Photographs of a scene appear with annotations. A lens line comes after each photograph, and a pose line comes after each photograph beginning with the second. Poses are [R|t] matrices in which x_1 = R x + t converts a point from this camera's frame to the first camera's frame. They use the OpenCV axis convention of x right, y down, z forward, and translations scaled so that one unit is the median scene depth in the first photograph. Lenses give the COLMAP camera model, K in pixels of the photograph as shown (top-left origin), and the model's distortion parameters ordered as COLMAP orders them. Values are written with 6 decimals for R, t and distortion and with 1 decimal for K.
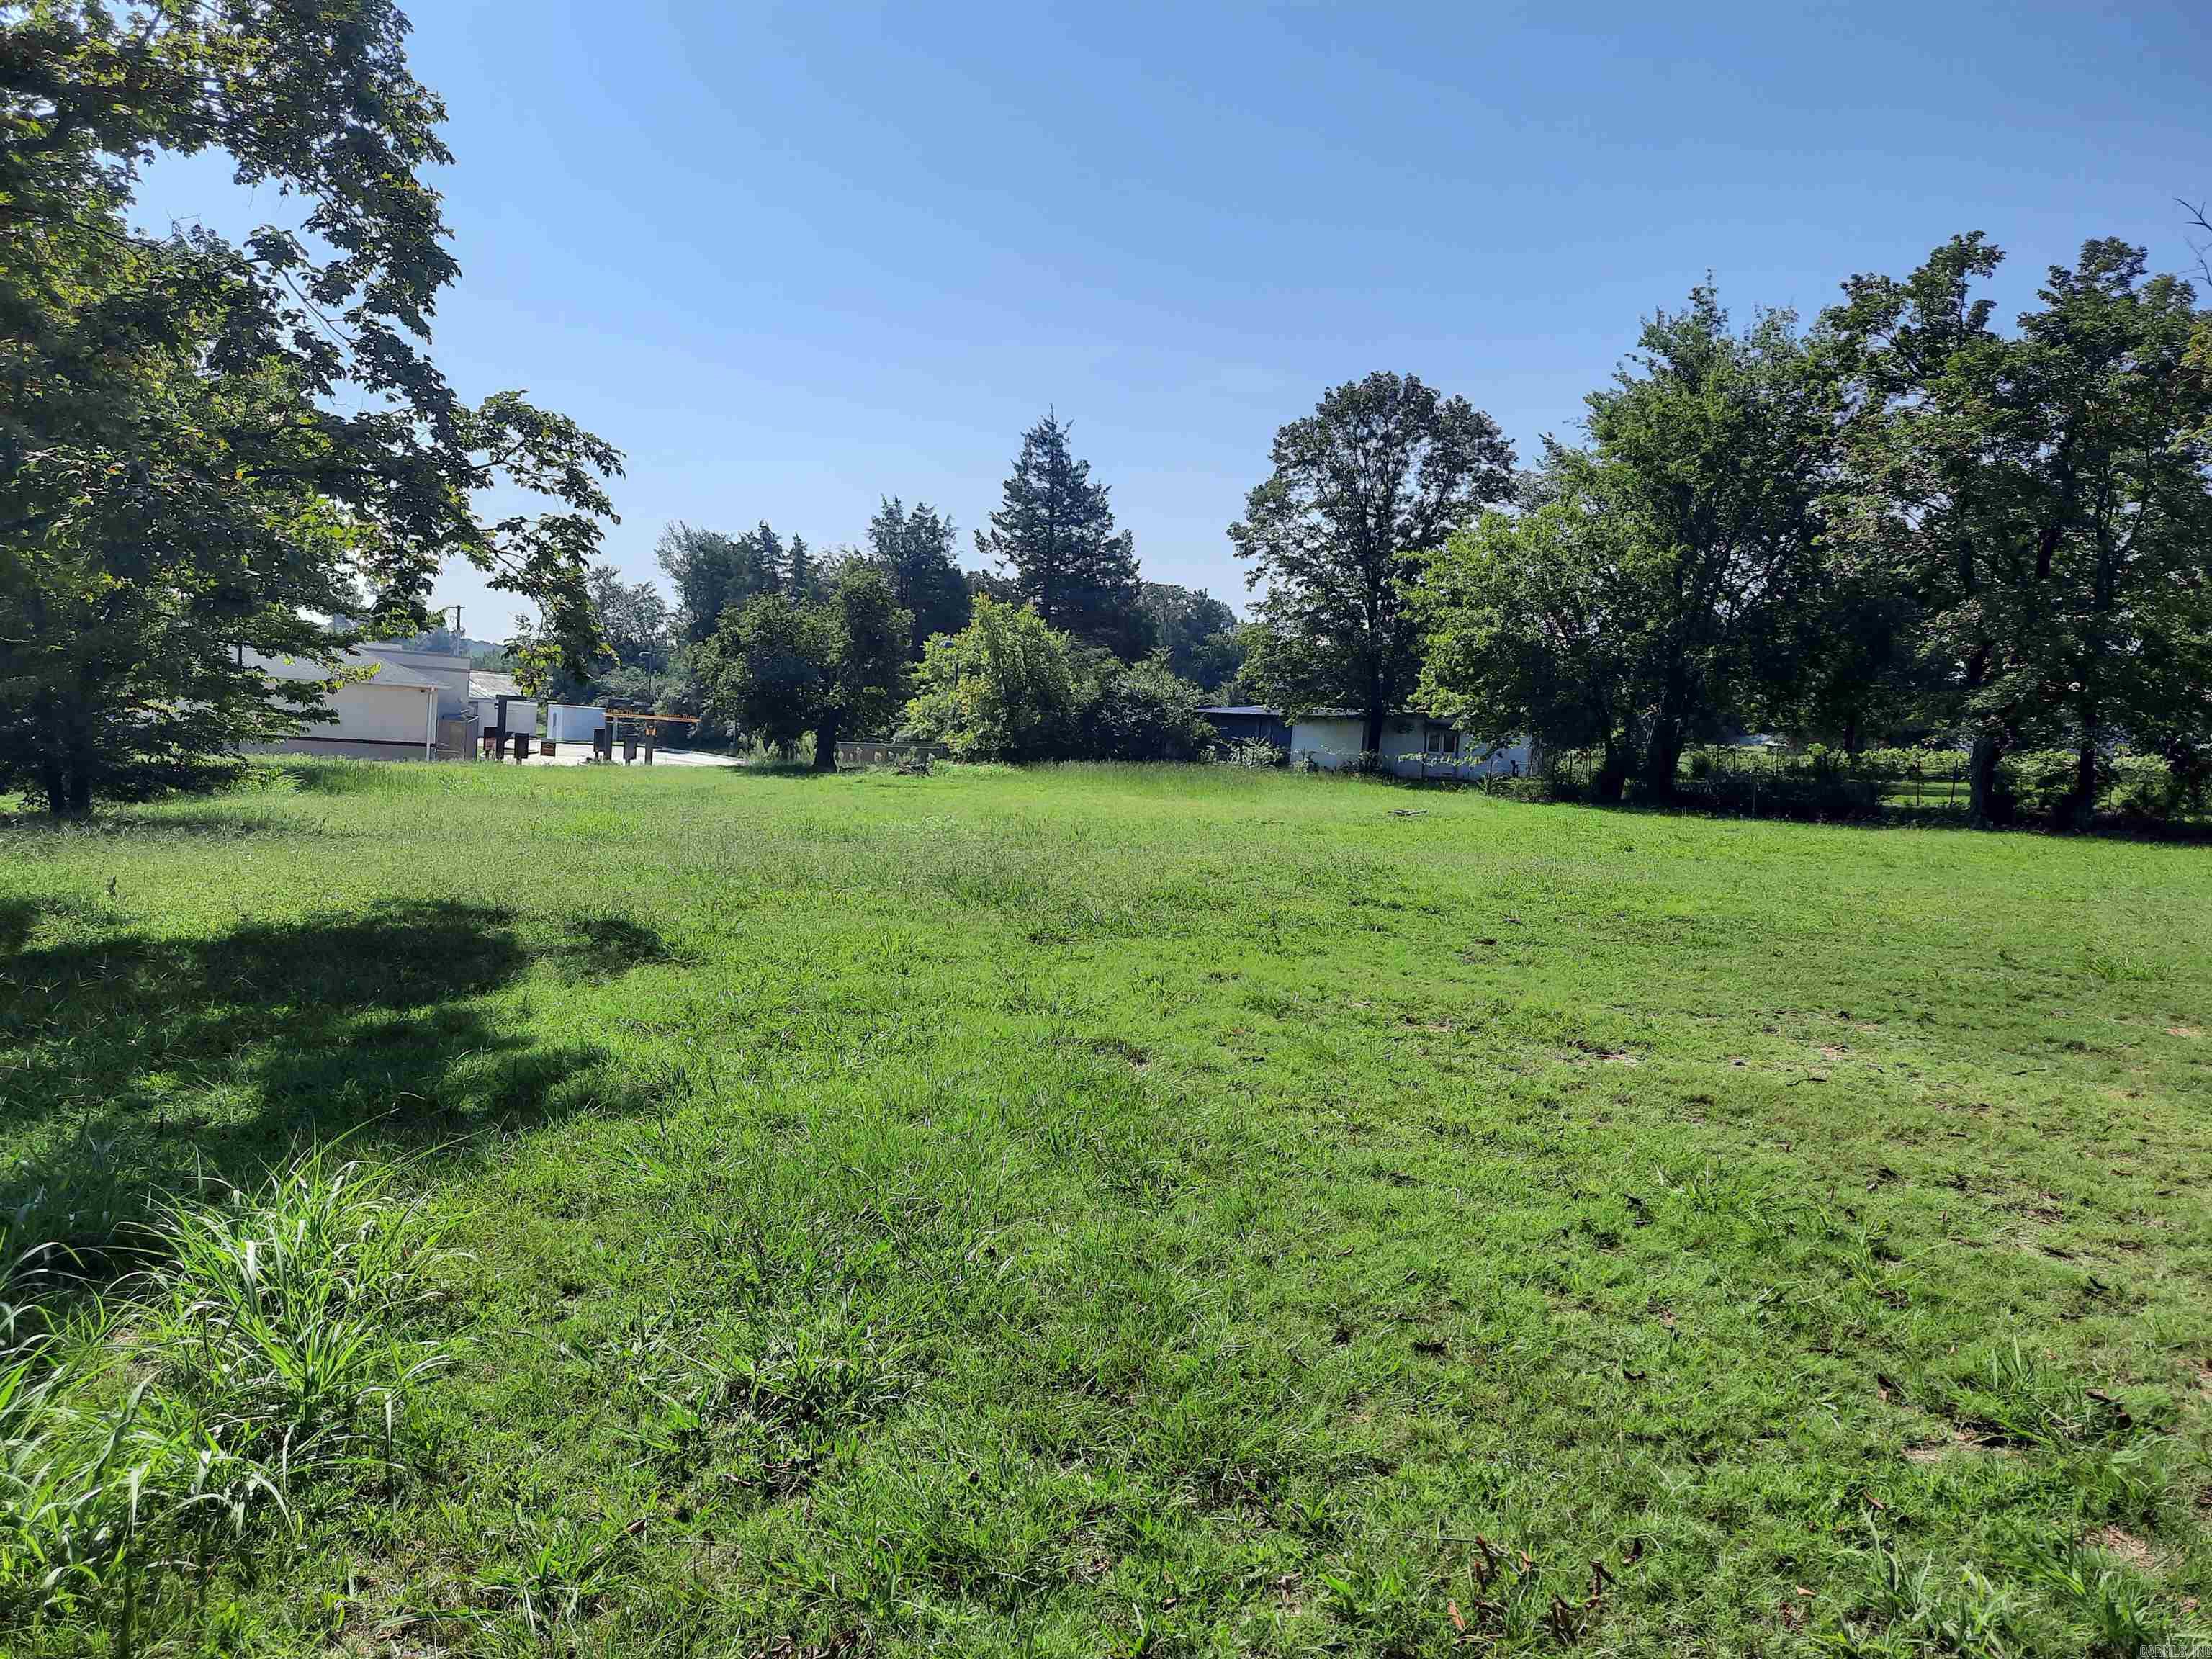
lens RADIAL K [[1629.9, 0, 1109.9], [0, 1629.9, 815.0], [0, 0, 1]] dist [0.065191, -0.058727]
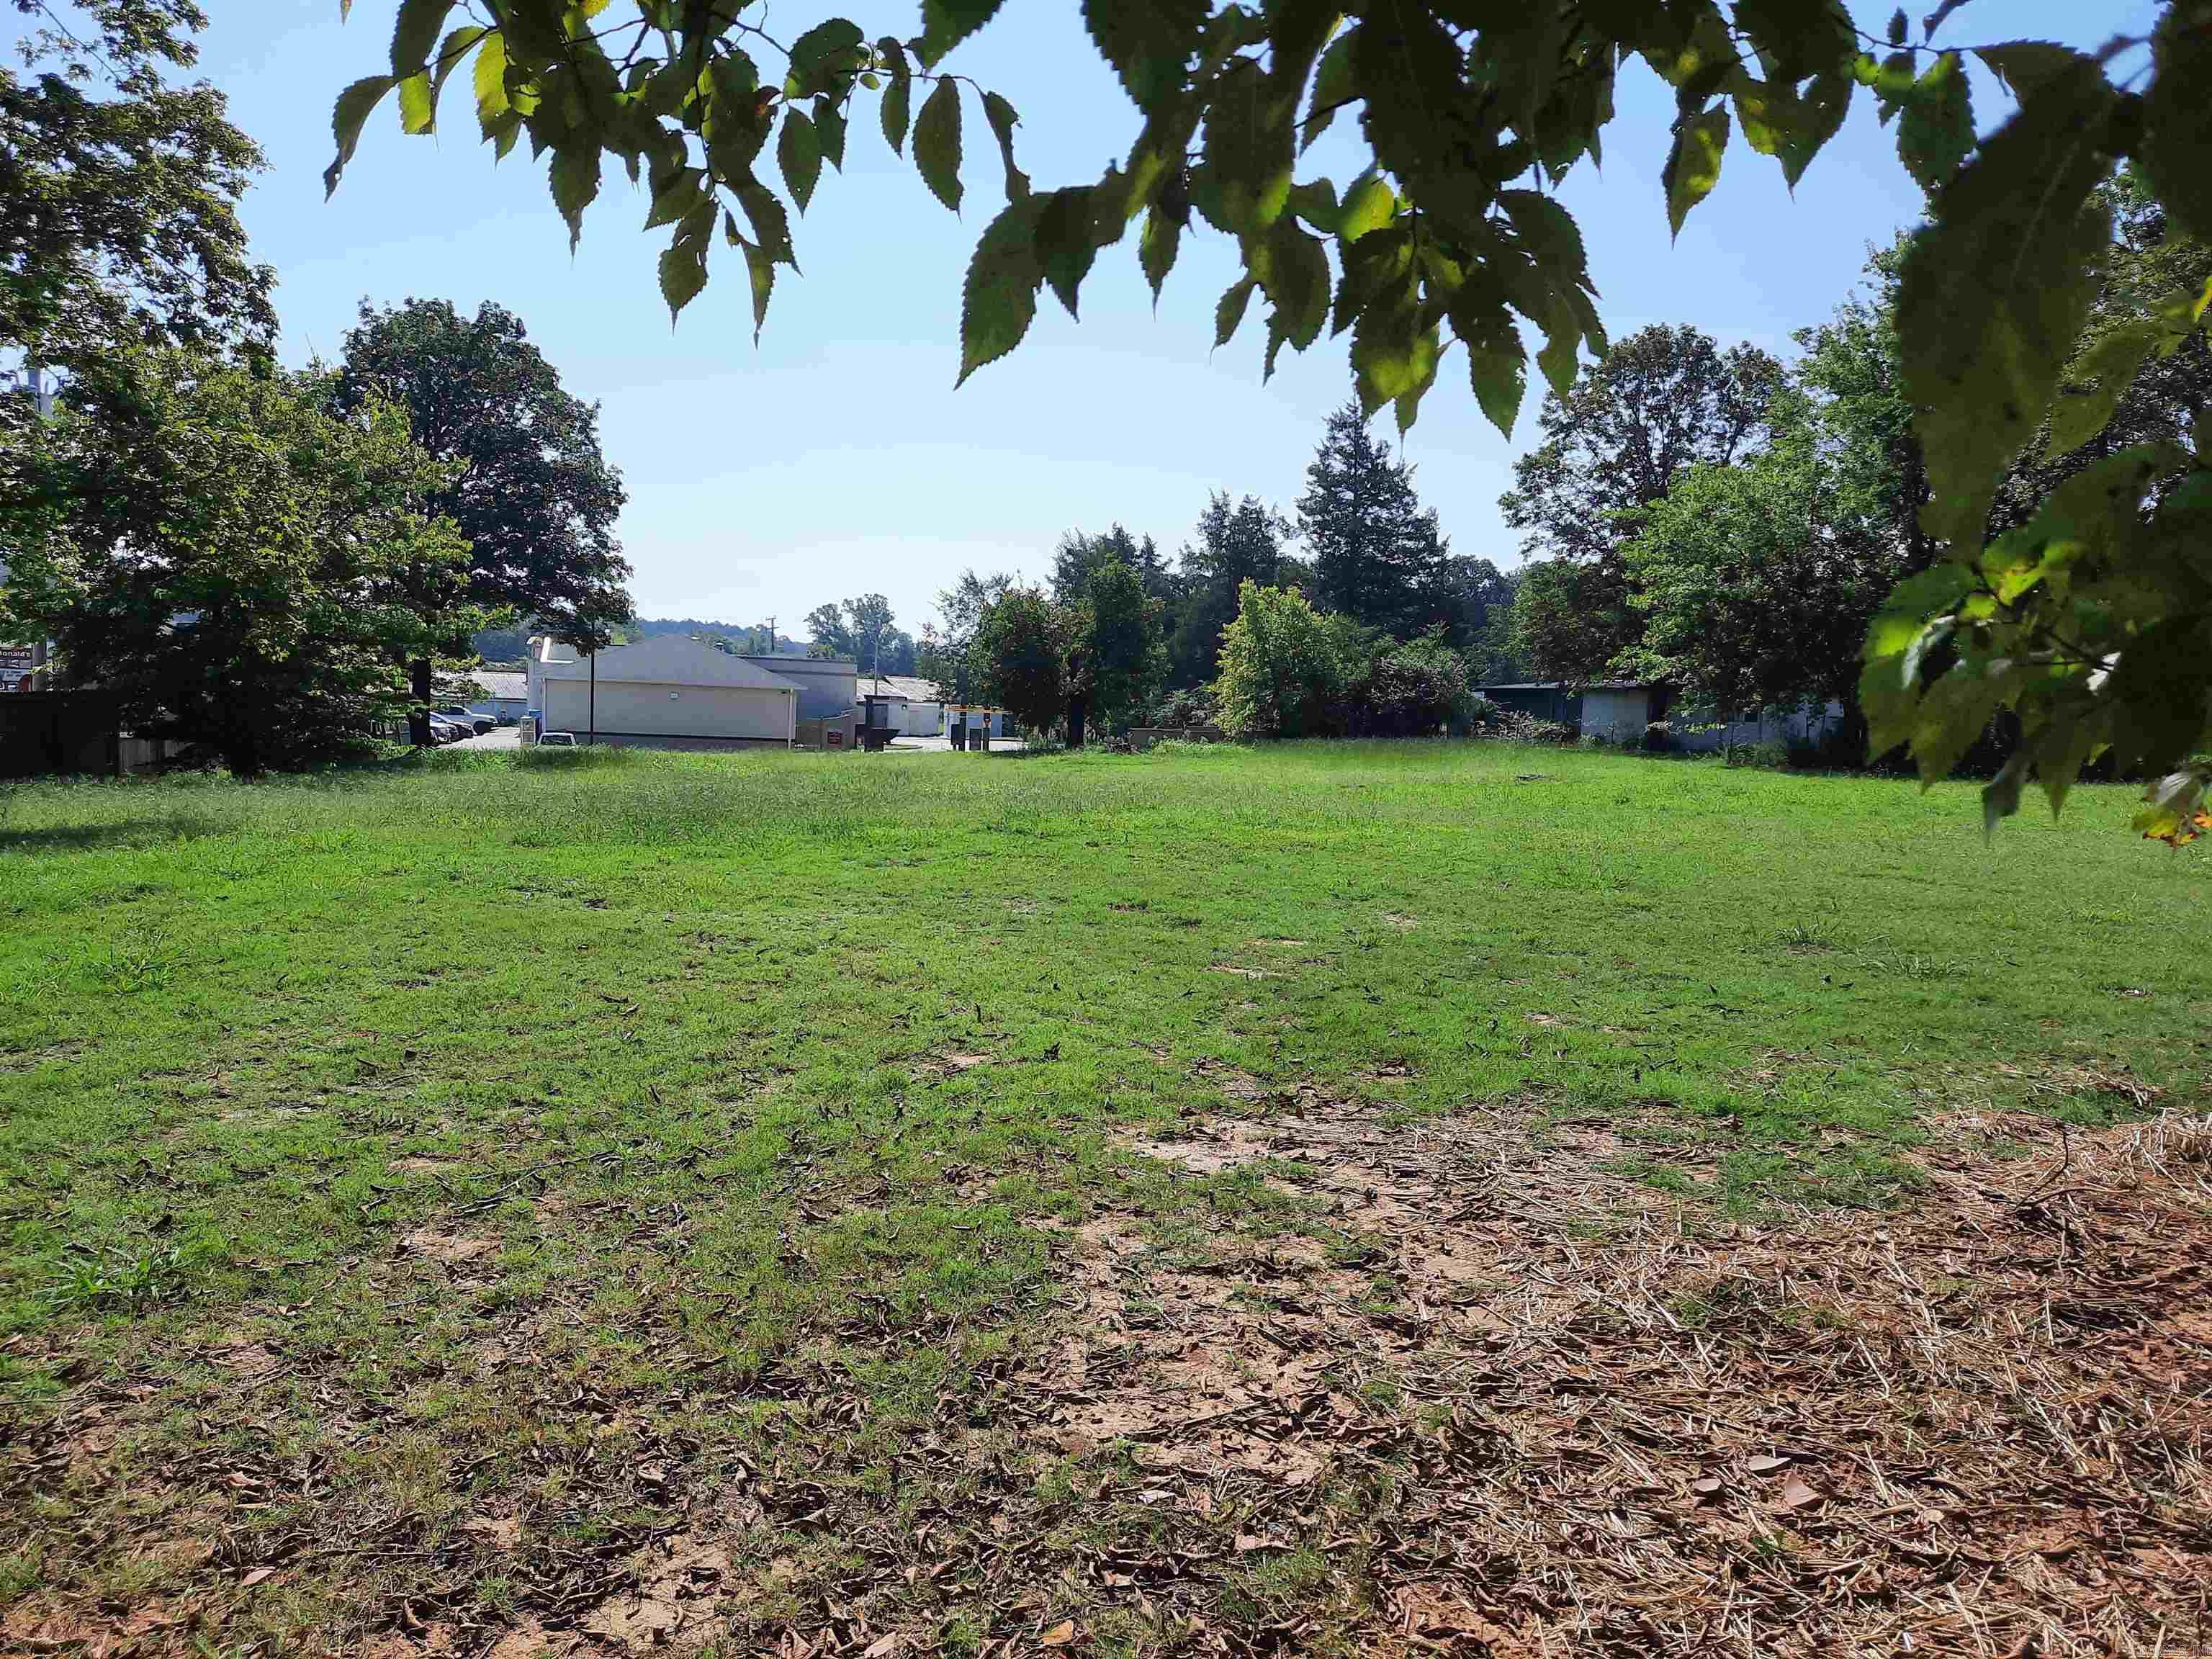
lens RADIAL K [[1620.6, 0, 1102.9], [0, 1620.6, 818.8], [0, 0, 1]] dist [0.057622, -0.058171]
pose [[0.959790, -0.009085, -0.280573, 0.468993], [0.010653, 0.999935, 0.004062, 0.040558], [0.280517, -0.006887, 0.959824, -0.023662]]
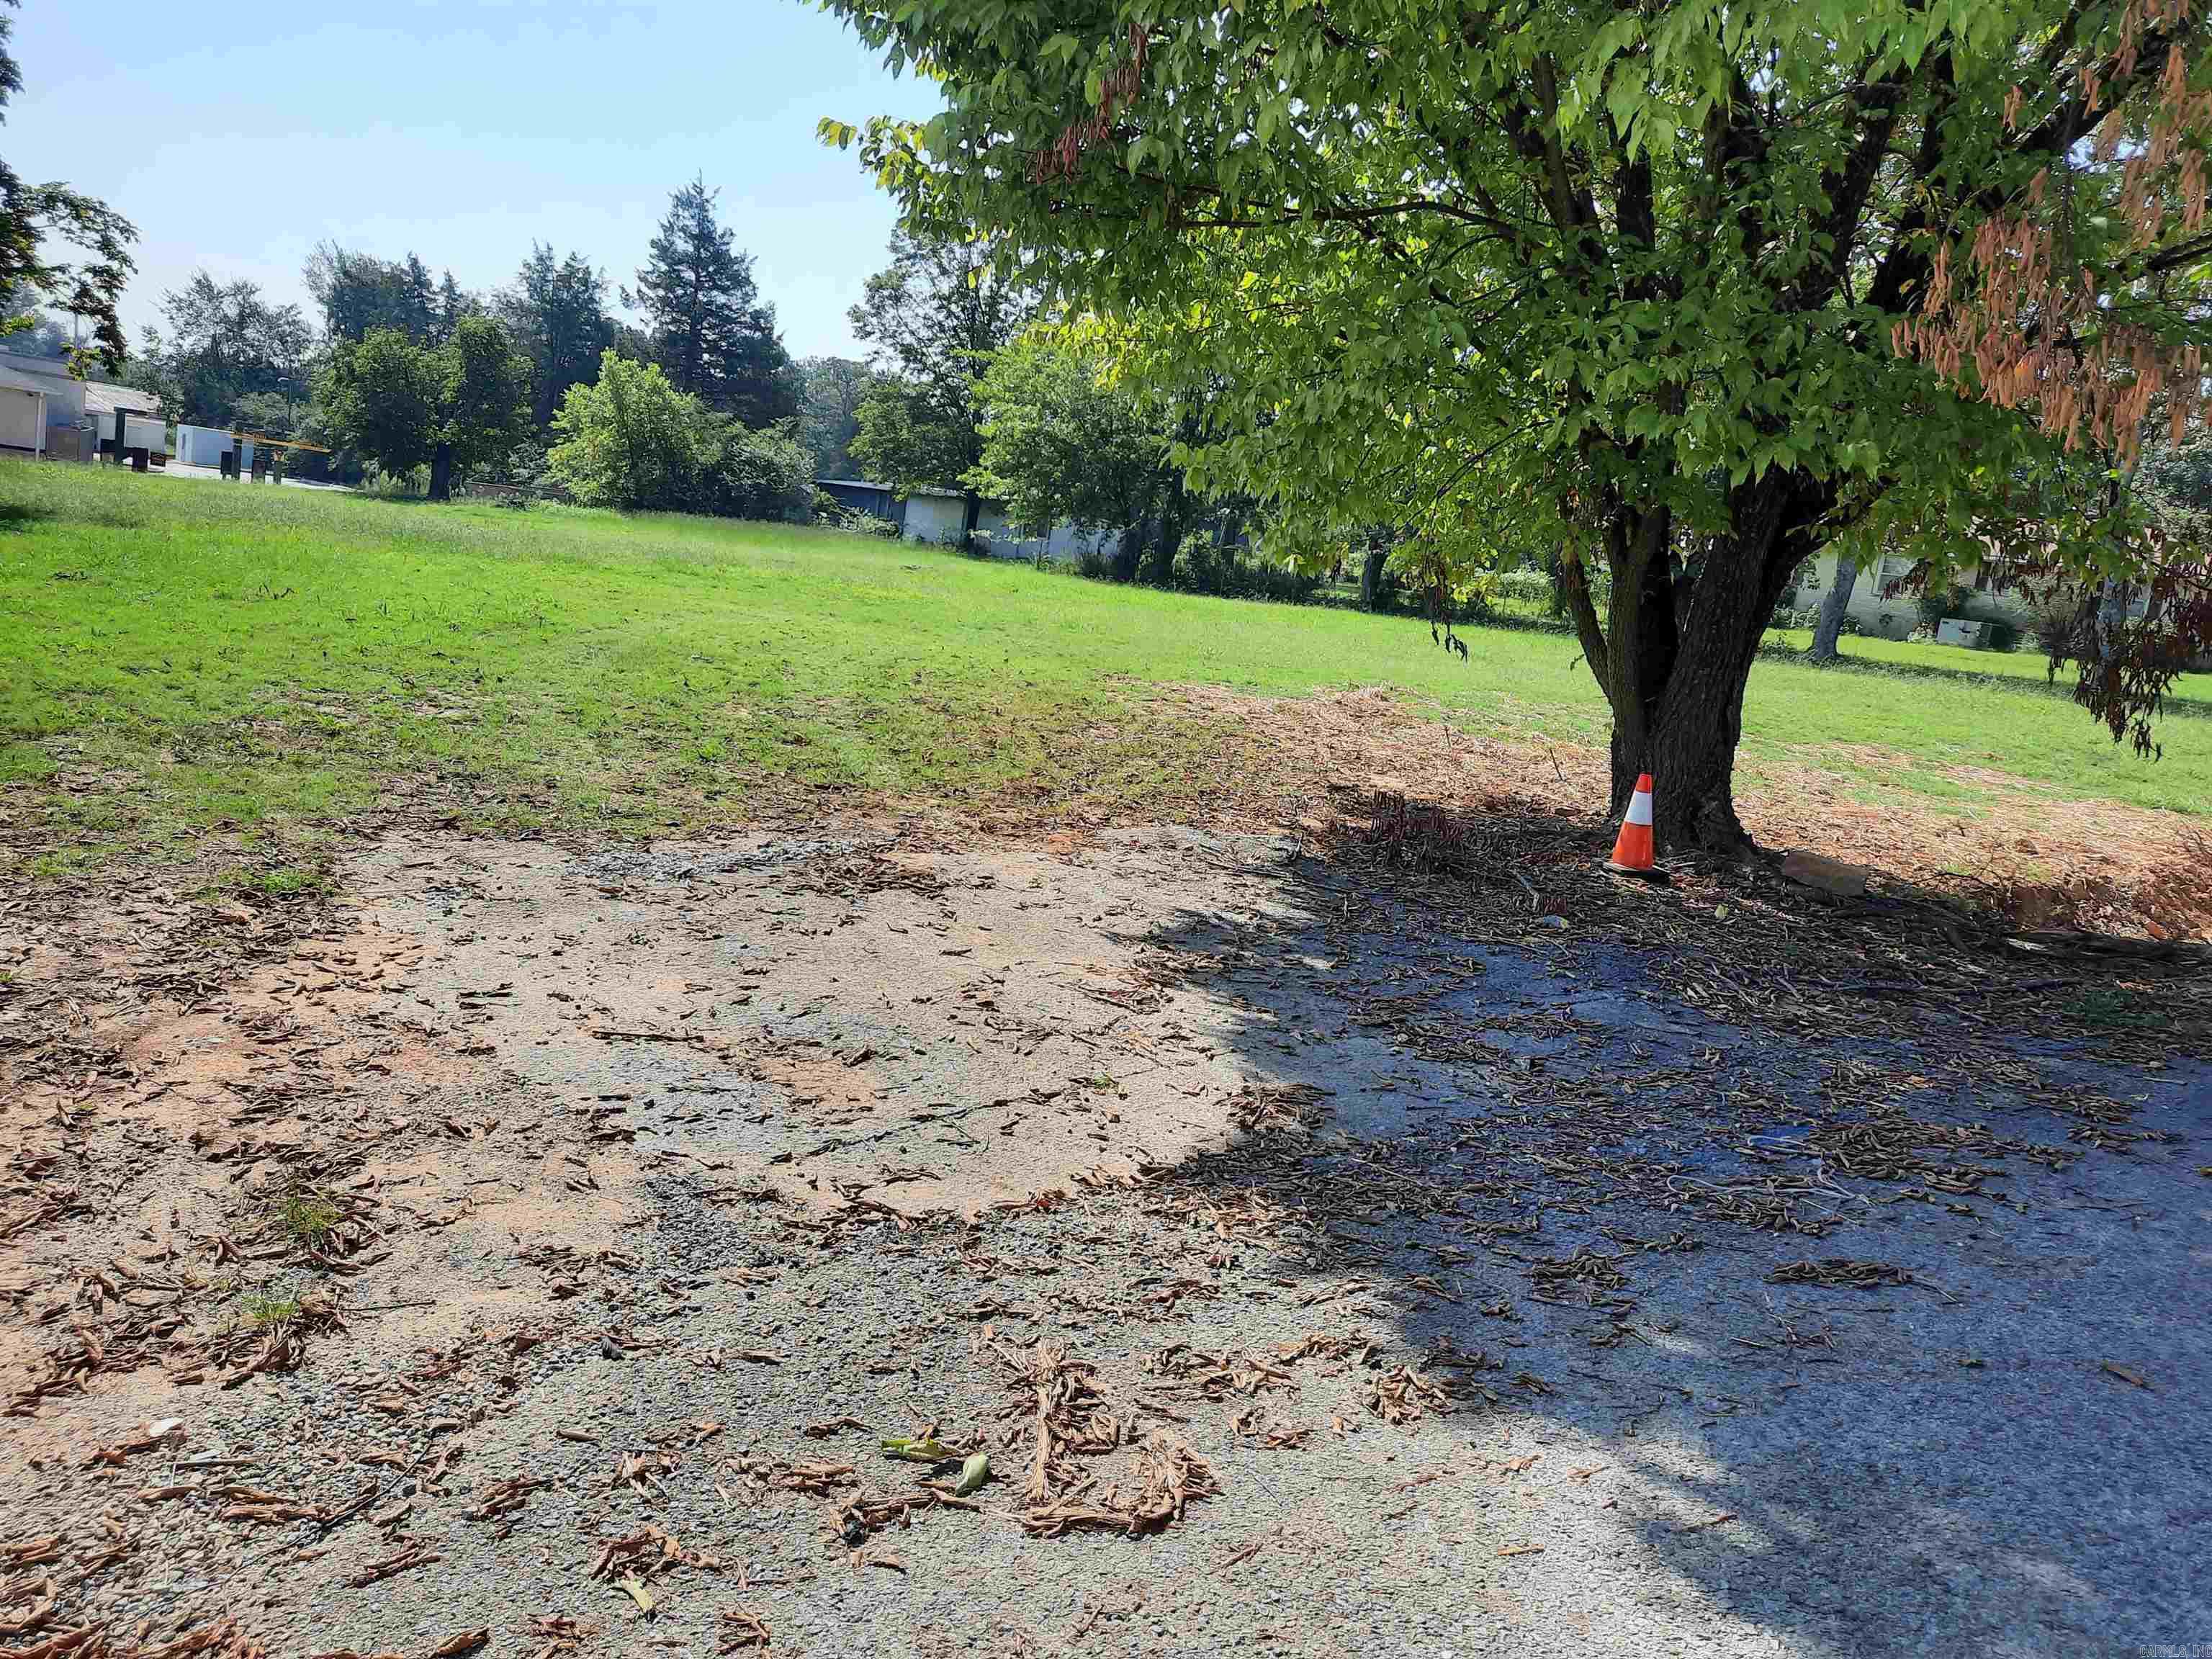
lens RADIAL K [[1635.4, 0, 1138.8], [0, 1635.4, 822.9], [0, 0, 1]] dist [0.039731, -0.051765]
pose [[0.980384, 0.043381, 0.192264, 0.267569], [-0.067657, 0.990276, 0.121554, 0.064460], [-0.185121, -0.132178, 0.973786, -0.579926]]
